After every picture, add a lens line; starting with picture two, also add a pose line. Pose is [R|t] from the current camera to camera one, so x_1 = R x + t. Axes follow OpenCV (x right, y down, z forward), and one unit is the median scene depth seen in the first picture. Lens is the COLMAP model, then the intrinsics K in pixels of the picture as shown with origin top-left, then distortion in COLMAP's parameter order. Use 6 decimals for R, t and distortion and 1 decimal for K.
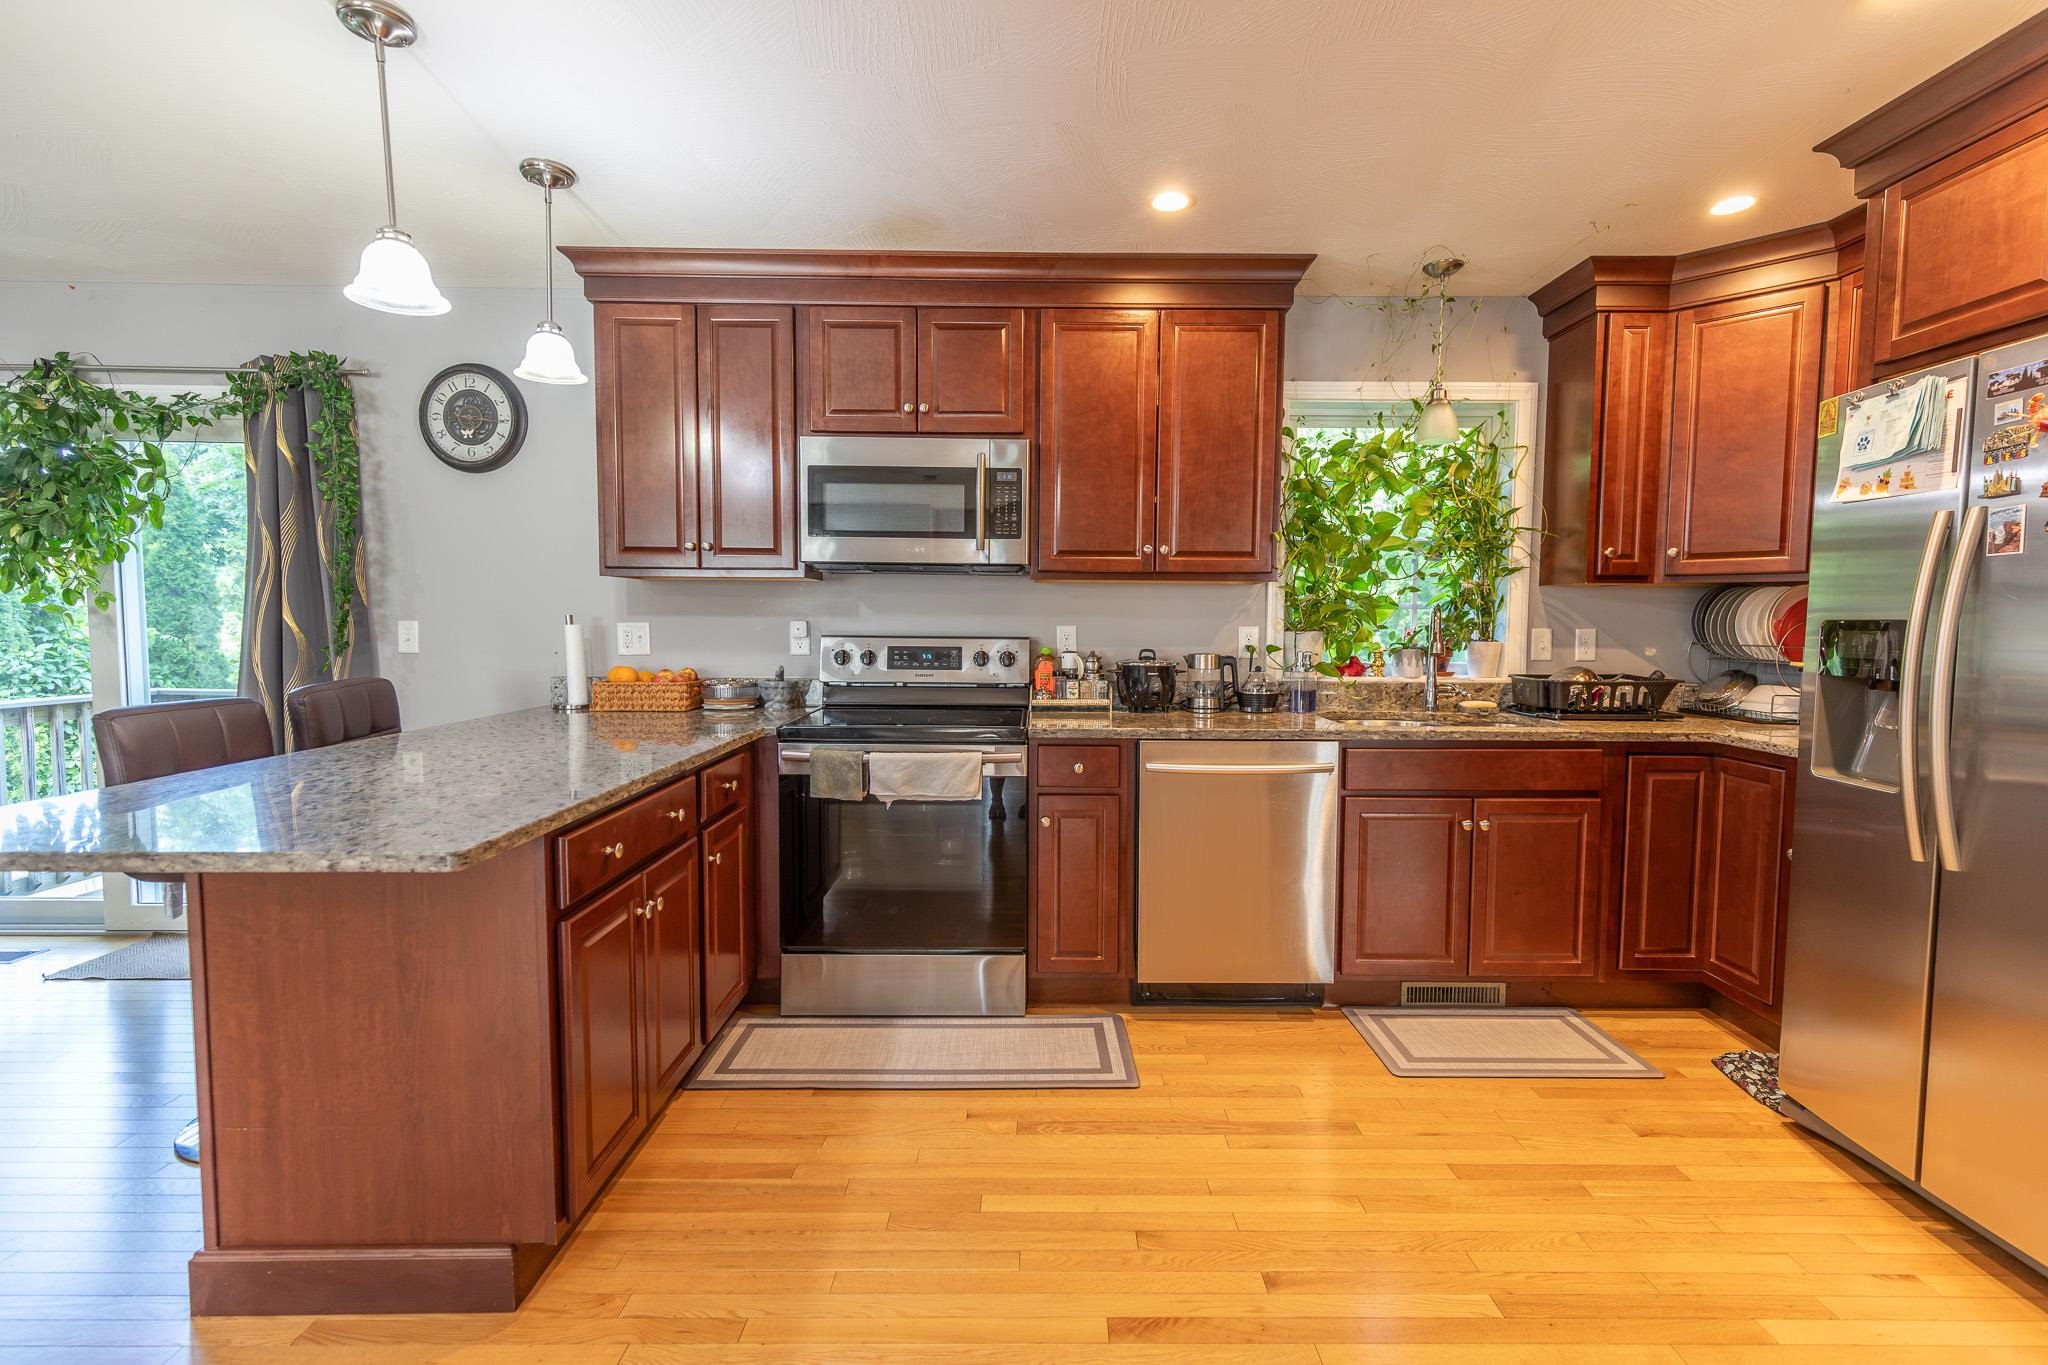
lens RADIAL K [[909.1, 0, 1045.8], [0, 909.1, 672.0], [0, 0, 1]] dist [0.008916, -0.002602]
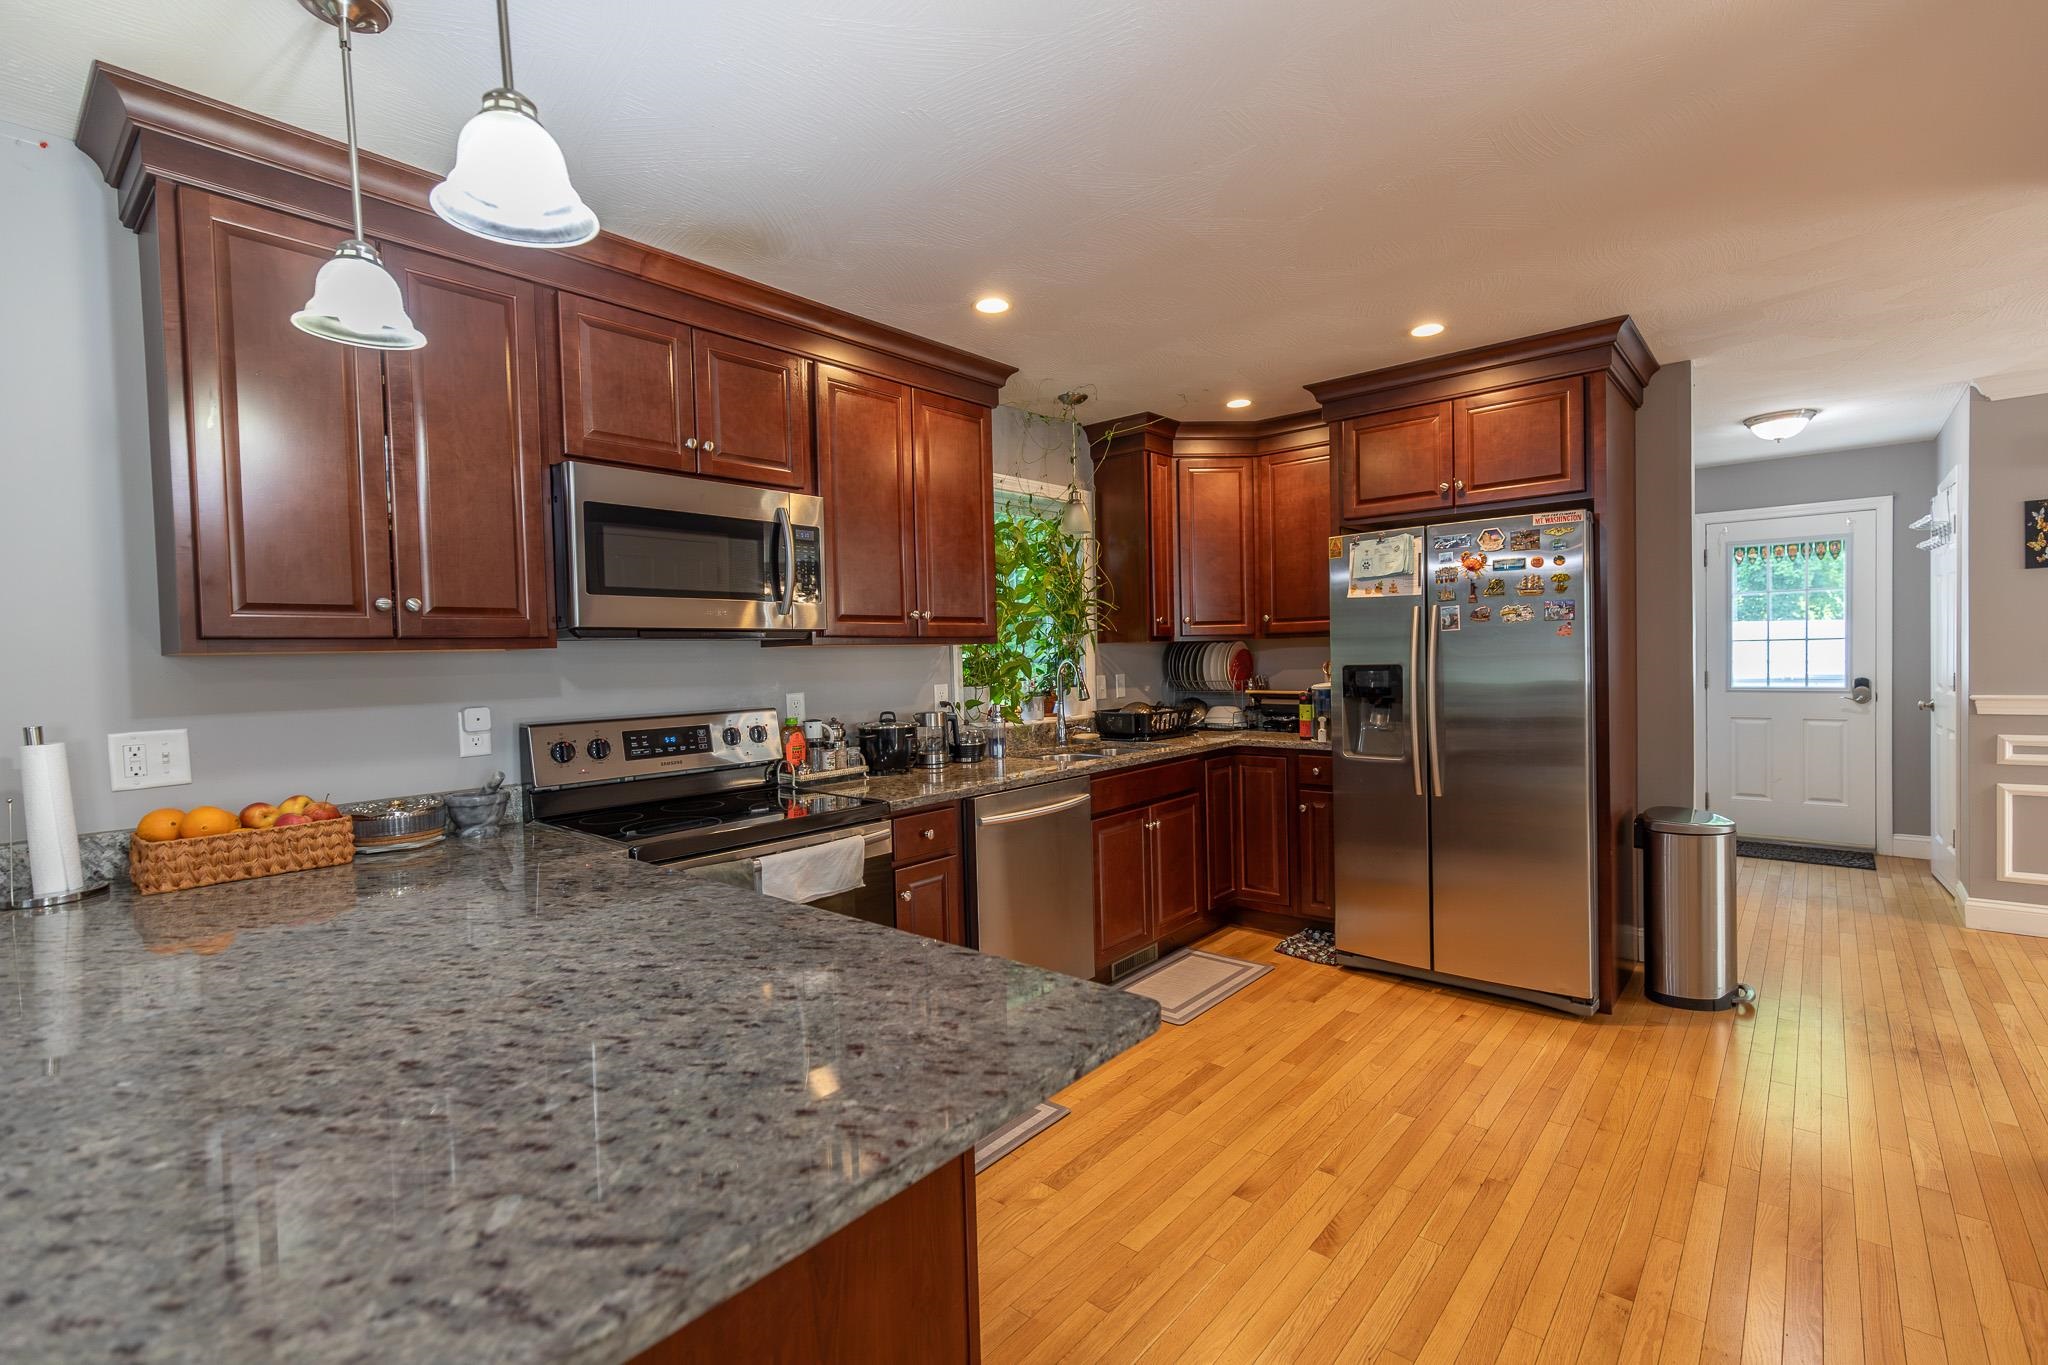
lens RADIAL K [[909.1, 0, 1035.3], [0, 909.1, 679.0], [0, 0, 1]] dist [0.008916, -0.002602]
pose [[0.656210, -0.044241, 0.753281, -0.570617], [0.076241, 0.997058, -0.007857, -0.043435], [-0.750717, 0.062587, 0.657652, 0.221584]]
